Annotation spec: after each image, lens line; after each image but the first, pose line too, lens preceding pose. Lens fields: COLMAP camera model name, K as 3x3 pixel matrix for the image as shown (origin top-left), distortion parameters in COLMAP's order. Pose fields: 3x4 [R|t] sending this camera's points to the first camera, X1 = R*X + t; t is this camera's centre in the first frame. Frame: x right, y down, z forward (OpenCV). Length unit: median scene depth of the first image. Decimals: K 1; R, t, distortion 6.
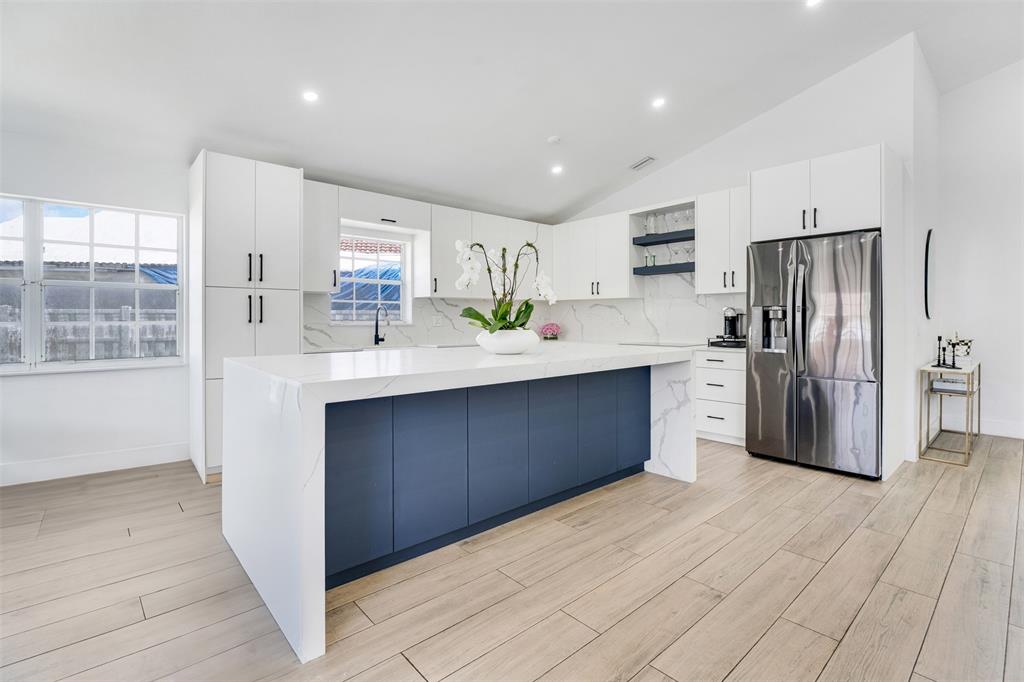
lens RADIAL K [[469.7, 0, 513.5], [0, 469.7, 334.9], [0, 0, 1]] dist [-0.003384, -0.000152]
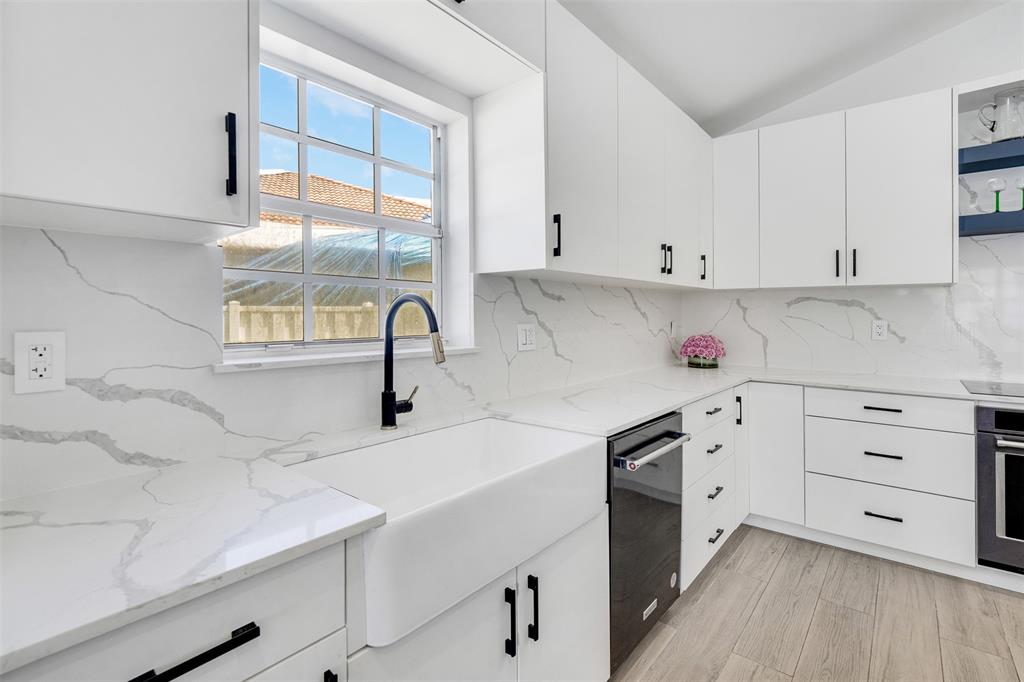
lens RADIAL K [[469.7, 0, 510.7], [0, 469.7, 331.8], [0, 0, 1]] dist [-0.003384, -0.000152]
pose [[0.990219, -0.000760, 0.139521, -0.230536], [-0.000135, 0.999979, 0.006404, -0.036472], [-0.139523, -0.006360, 0.990198, 0.622925]]
